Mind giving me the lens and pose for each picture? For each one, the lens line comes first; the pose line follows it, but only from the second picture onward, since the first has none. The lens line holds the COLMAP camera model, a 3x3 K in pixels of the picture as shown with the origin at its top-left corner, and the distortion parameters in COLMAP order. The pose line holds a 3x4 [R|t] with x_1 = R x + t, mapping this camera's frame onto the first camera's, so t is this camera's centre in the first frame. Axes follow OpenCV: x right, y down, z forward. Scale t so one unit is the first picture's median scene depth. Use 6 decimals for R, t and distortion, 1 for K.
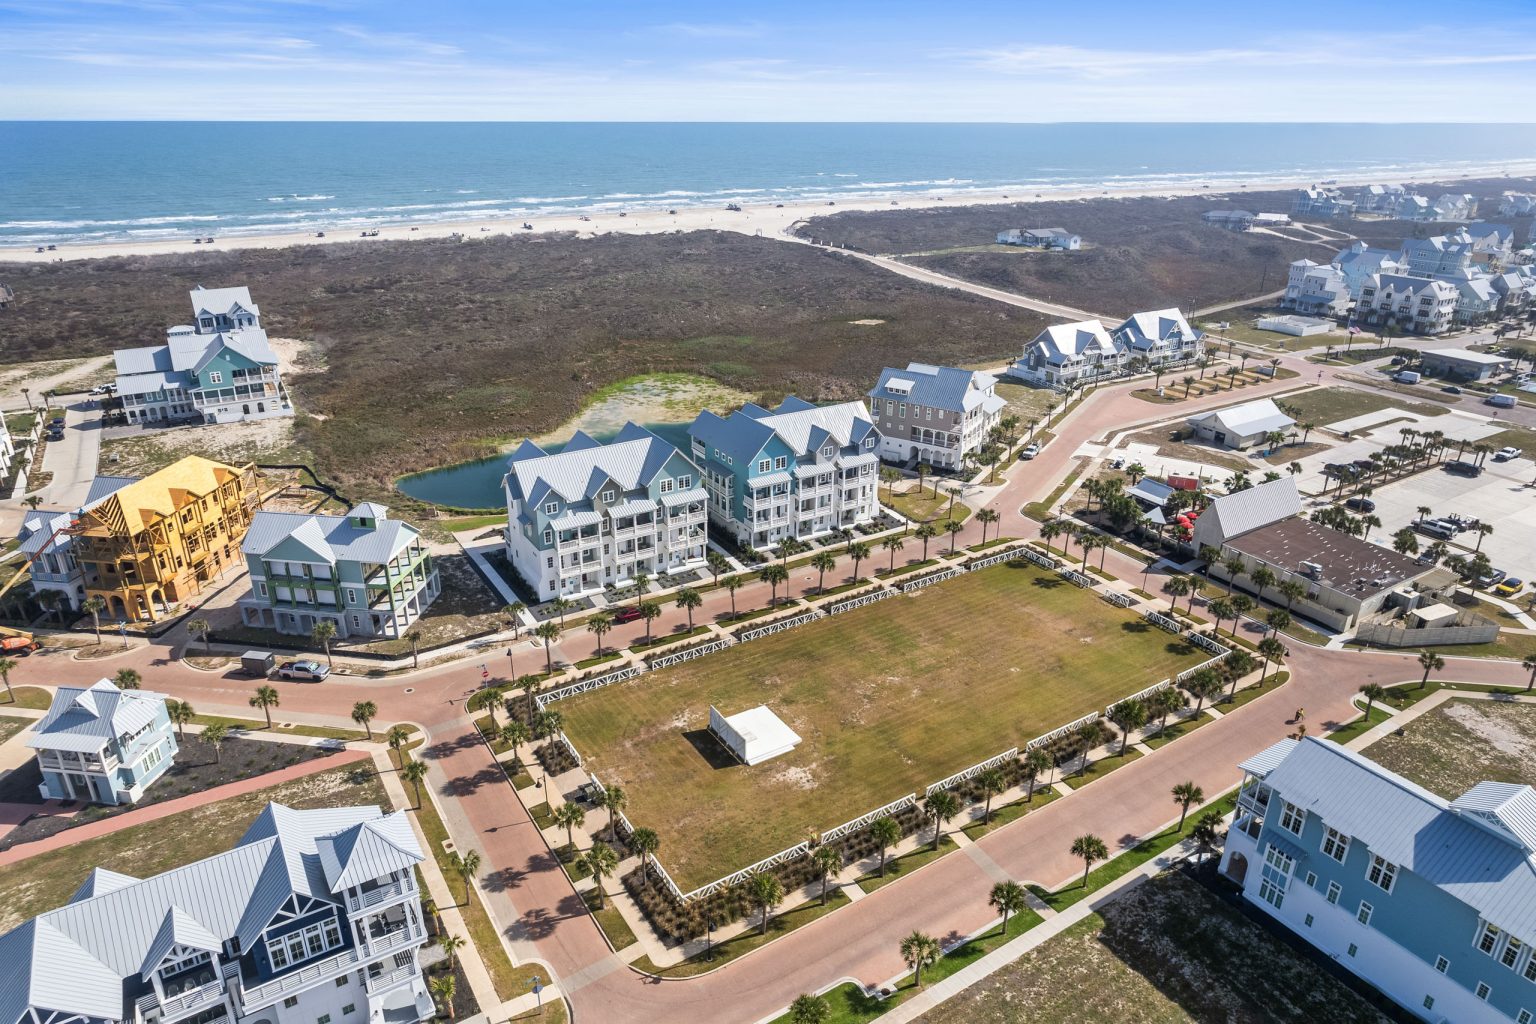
lens RADIAL K [[983.2, 0, 768.0], [0, 983.2, 512.0], [0, 0, 1]] dist [-0.002906, -0.000421]
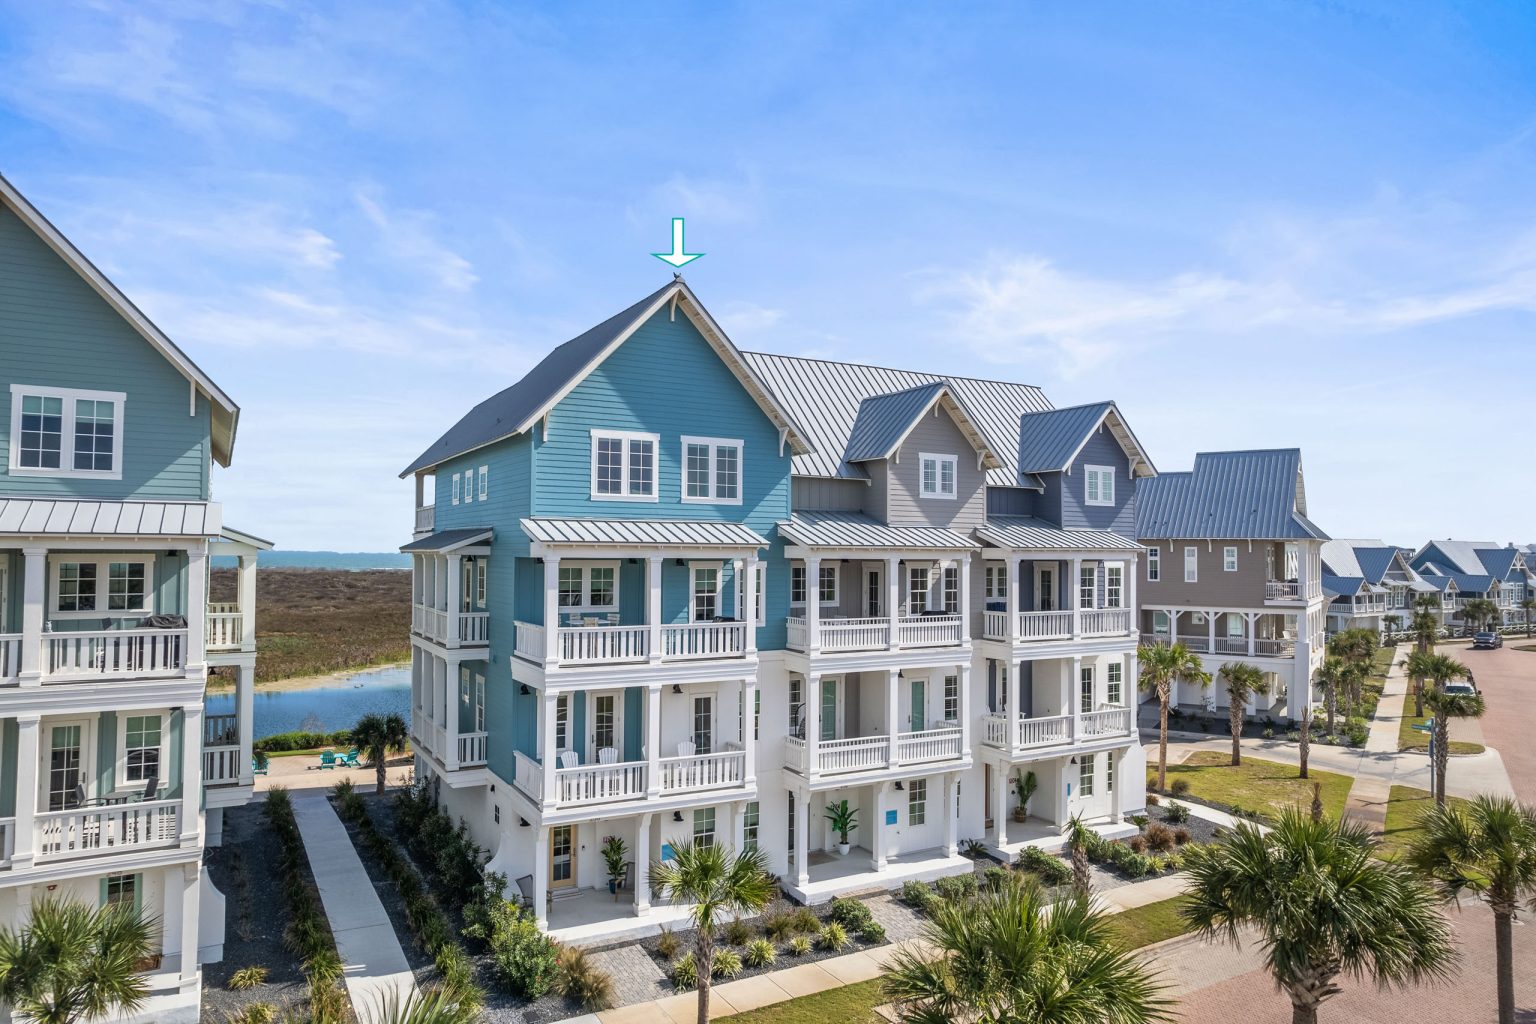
lens RADIAL K [[983.2, 0, 768.0], [0, 983.2, 512.0], [0, 0, 1]] dist [-0.002906, -0.000421]
pose [[0.998789, -0.007933, -0.048554, 0.033350], [-0.013063, 0.908729, -0.417181, 0.041239], [0.047431, 0.417311, 0.907525, 0.793723]]
